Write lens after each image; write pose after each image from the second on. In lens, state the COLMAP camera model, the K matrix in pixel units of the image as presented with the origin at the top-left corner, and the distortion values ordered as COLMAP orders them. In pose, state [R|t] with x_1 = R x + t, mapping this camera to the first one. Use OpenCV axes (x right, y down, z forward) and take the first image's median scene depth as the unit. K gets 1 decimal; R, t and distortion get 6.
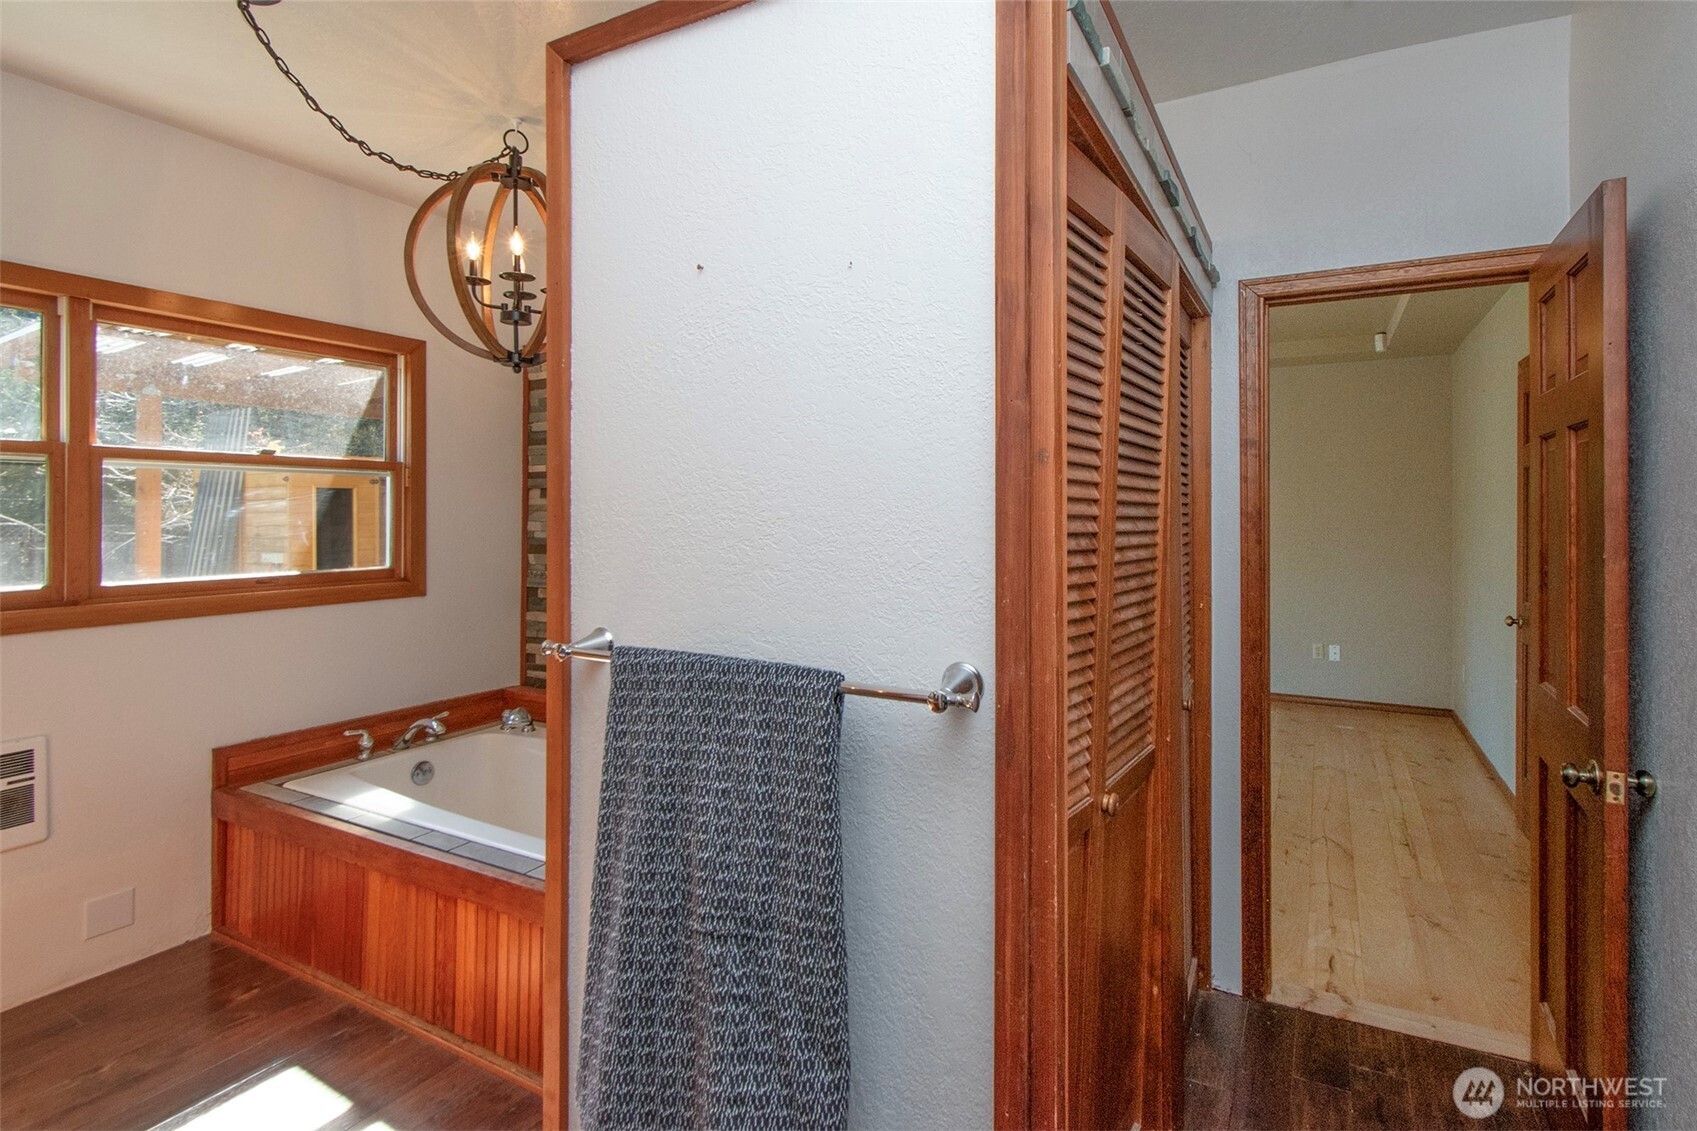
lens RADIAL K [[746.2, 0, 848.3], [0, 746.2, 517.2], [0, 0, 1]] dist [0.001446, 0.000055]
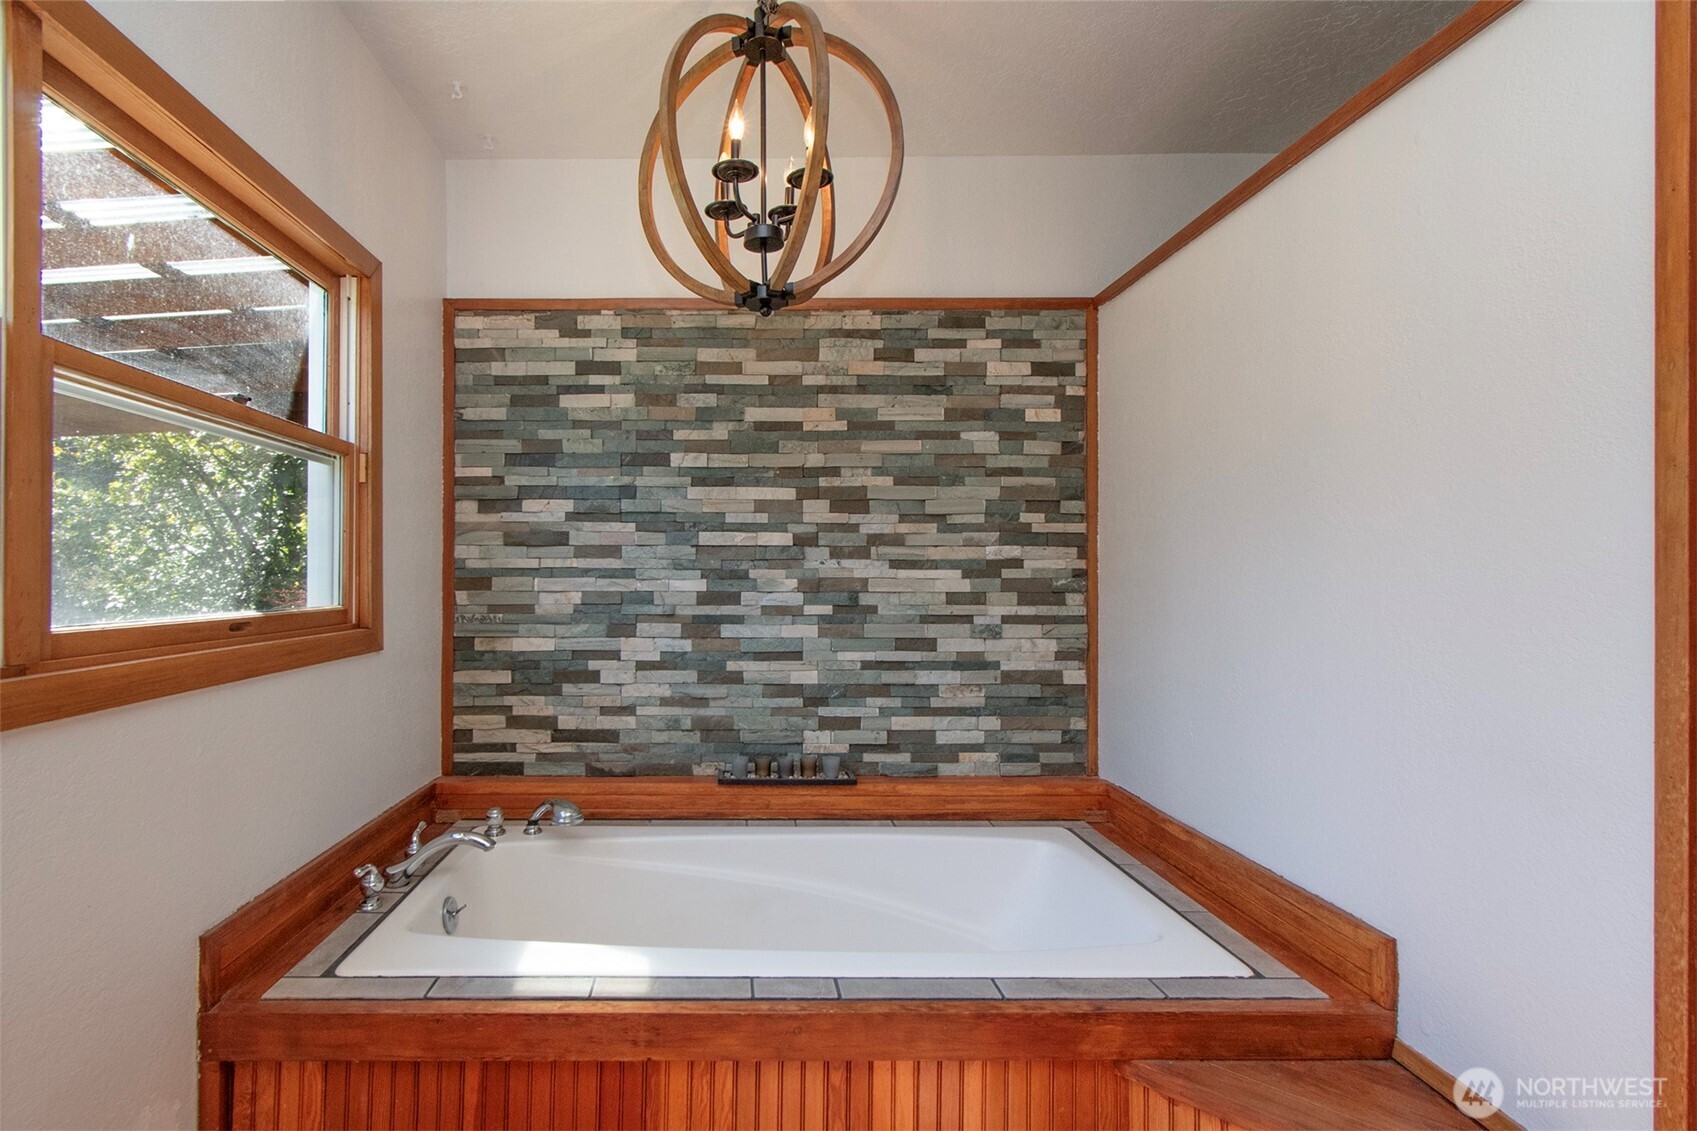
lens RADIAL K [[748.0, 0, 853.5], [0, 748.0, 572.1], [0, 0, 1]] dist [0.000925, -0.000045]
pose [[0.899302, -0.006112, 0.437286, -0.558247], [0.003445, 0.999970, 0.006893, 0.038705], [-0.437315, -0.004692, 0.899296, 0.263841]]
